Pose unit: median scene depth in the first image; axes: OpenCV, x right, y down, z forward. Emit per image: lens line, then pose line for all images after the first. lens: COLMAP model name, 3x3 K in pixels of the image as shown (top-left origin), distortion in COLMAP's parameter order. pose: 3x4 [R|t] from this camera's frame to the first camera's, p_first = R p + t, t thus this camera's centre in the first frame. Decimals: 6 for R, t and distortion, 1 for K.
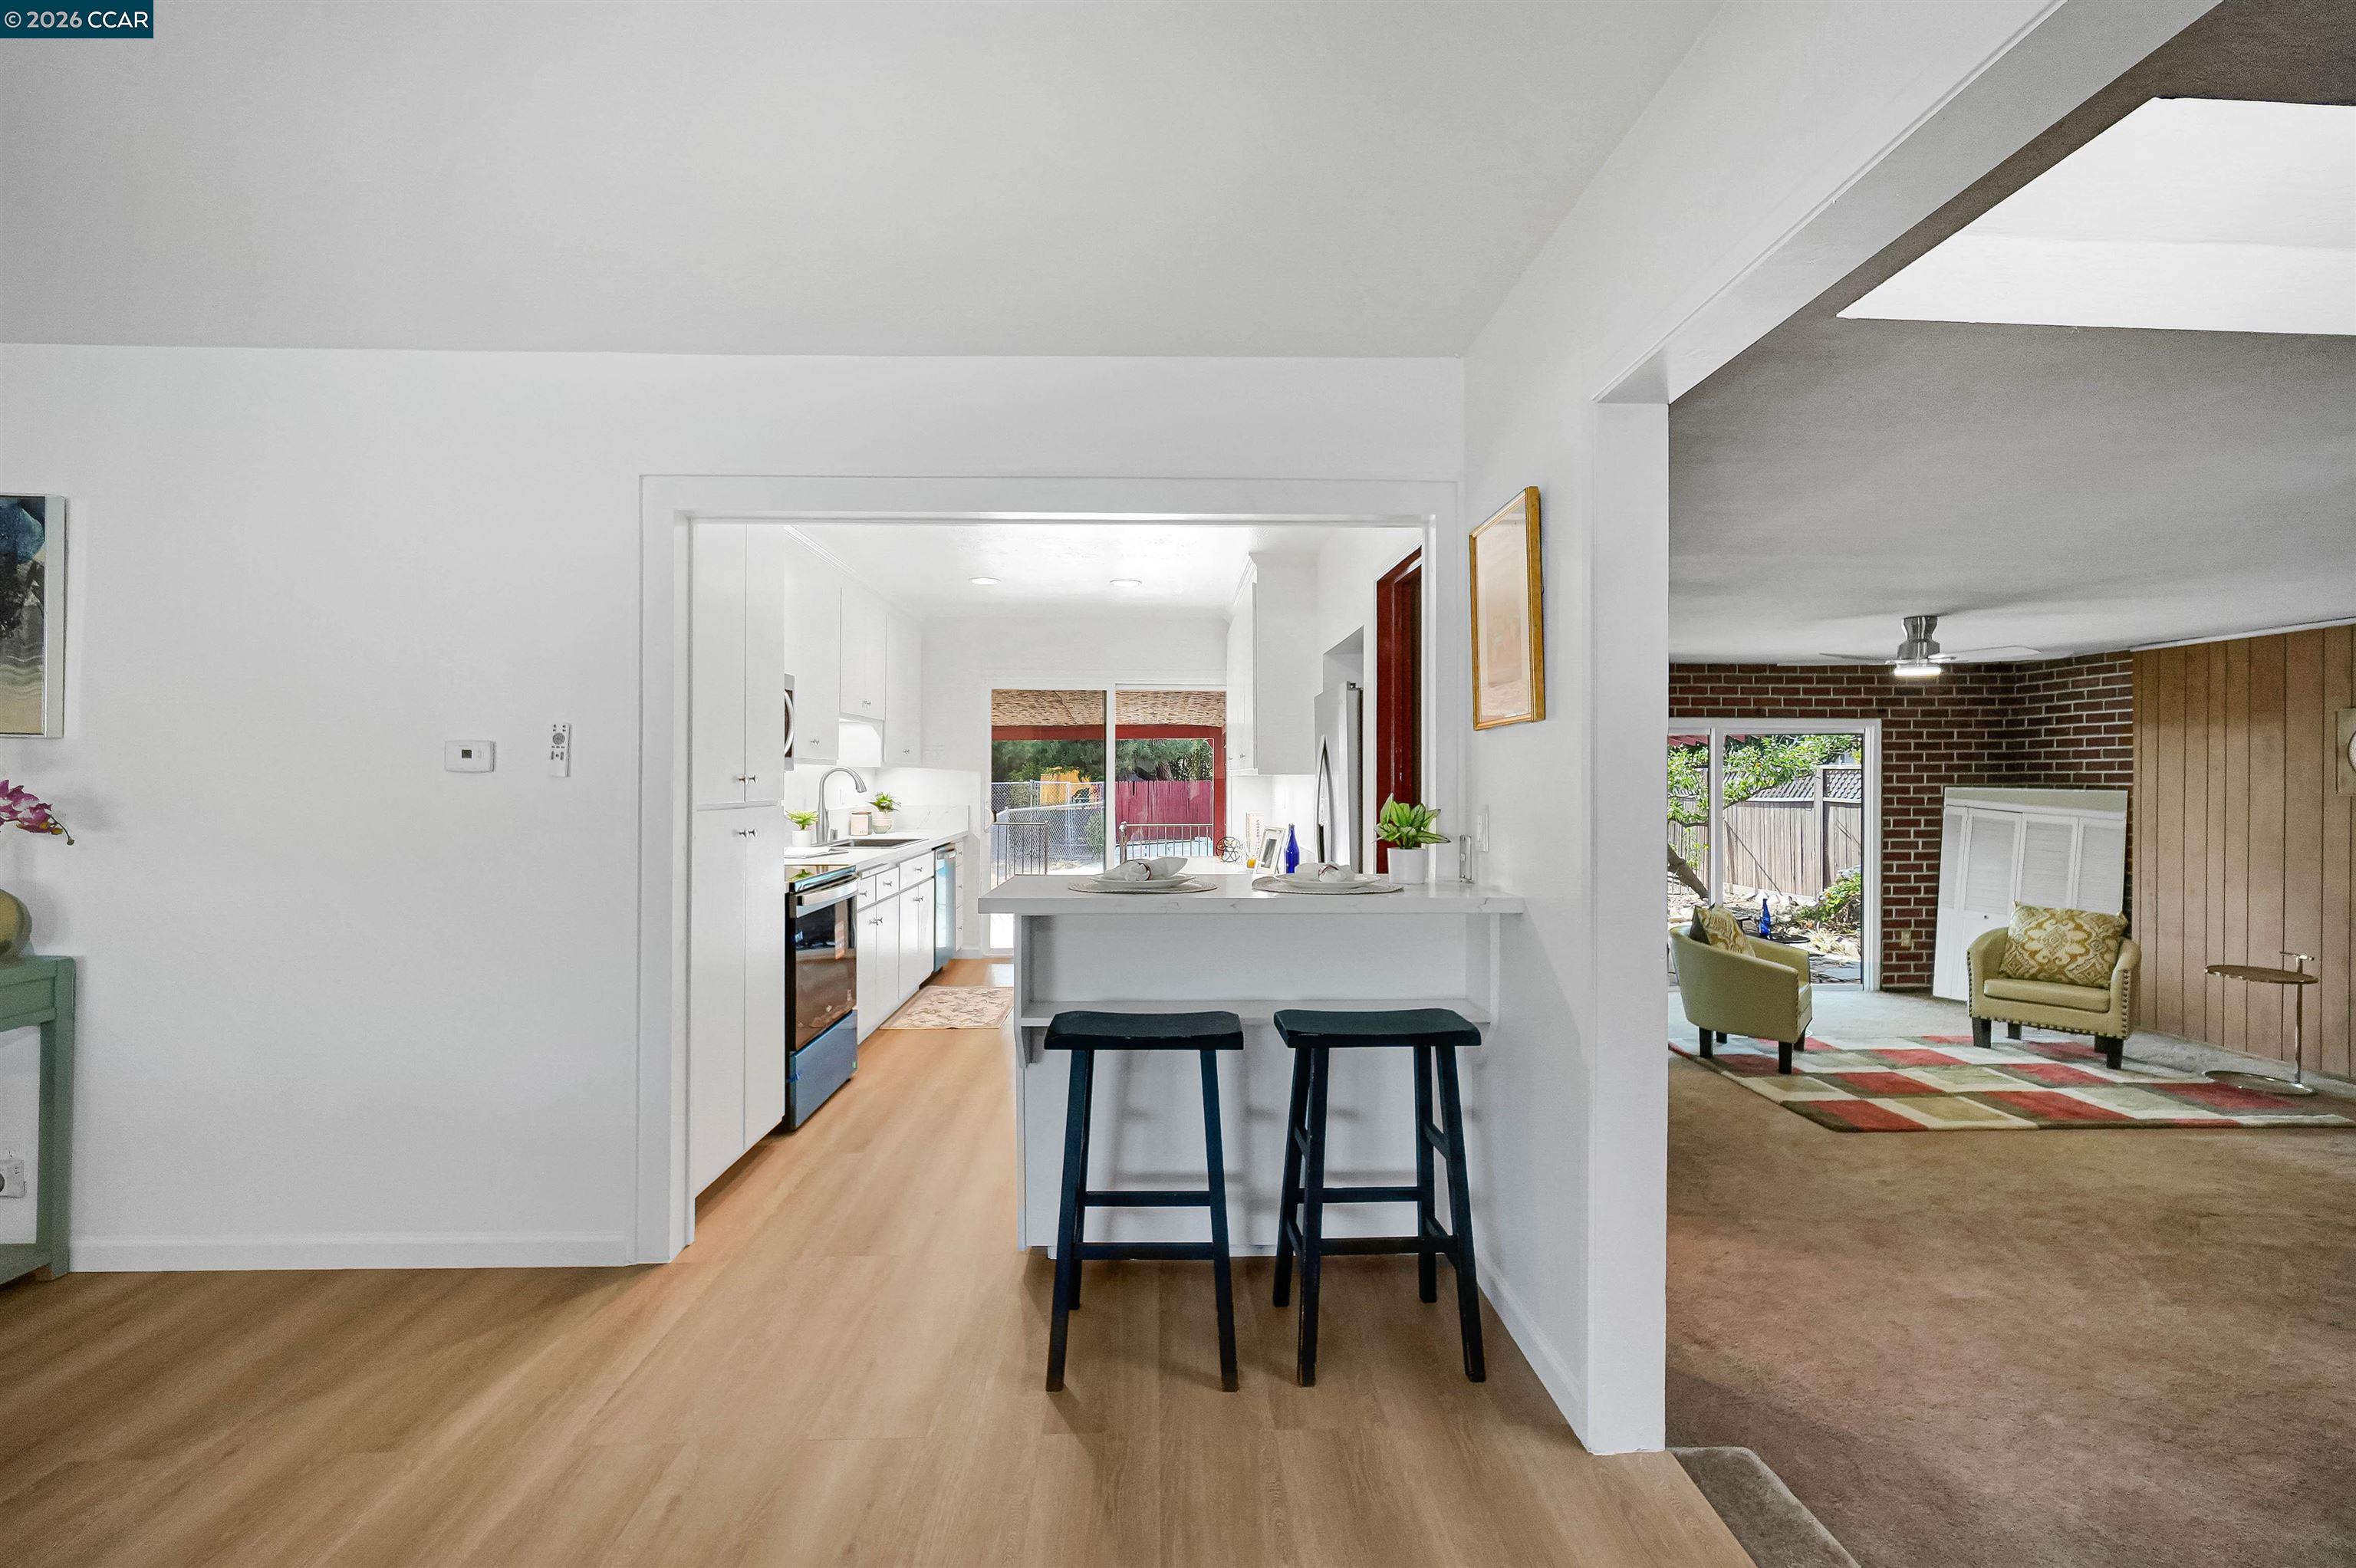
lens RADIAL K [[1021.9, 0, 1184.9], [0, 1021.9, 777.9], [0, 0, 1]] dist [-0.005143, 0.001783]
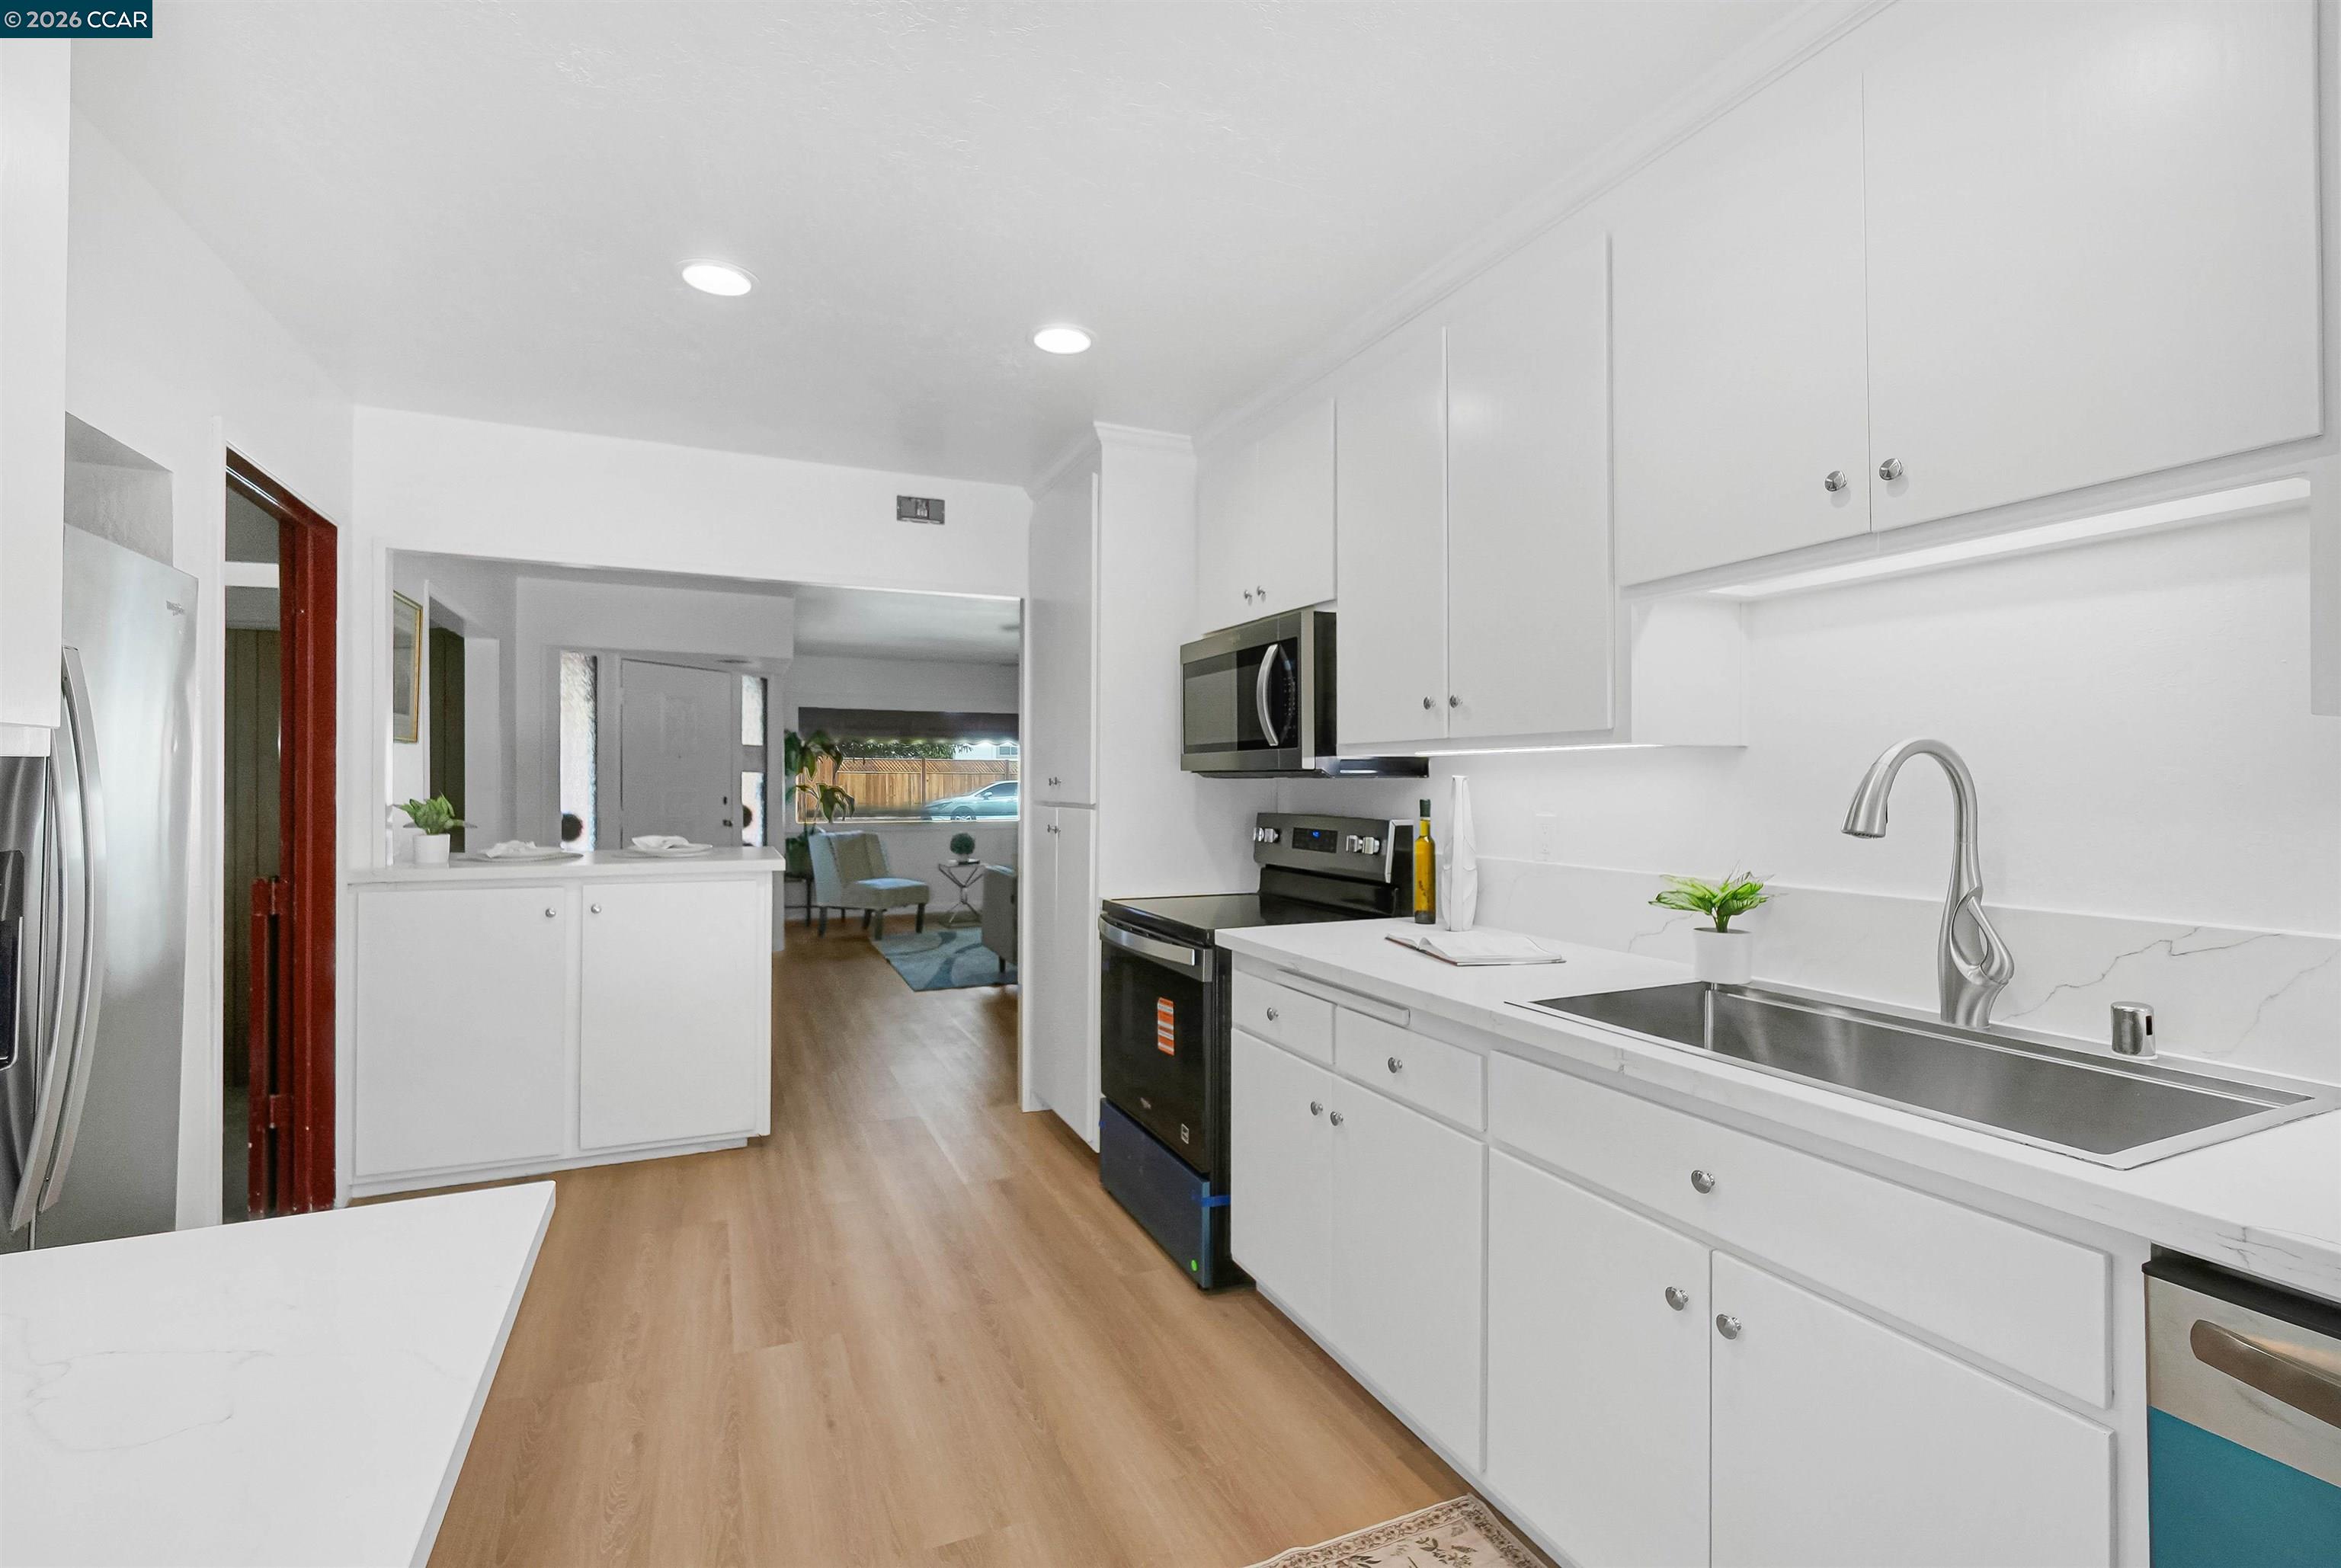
lens RADIAL K [[1015.4, 0, 1178.3], [0, 1015.4, 772.7], [0, 0, 1]] dist [-0.005143, 0.001783]
pose [[-0.919573, -0.009626, -0.392801, -0.062041], [-0.004583, 0.999895, -0.013773, 0.001717], [0.392892, -0.010865, -0.919520, 1.193676]]
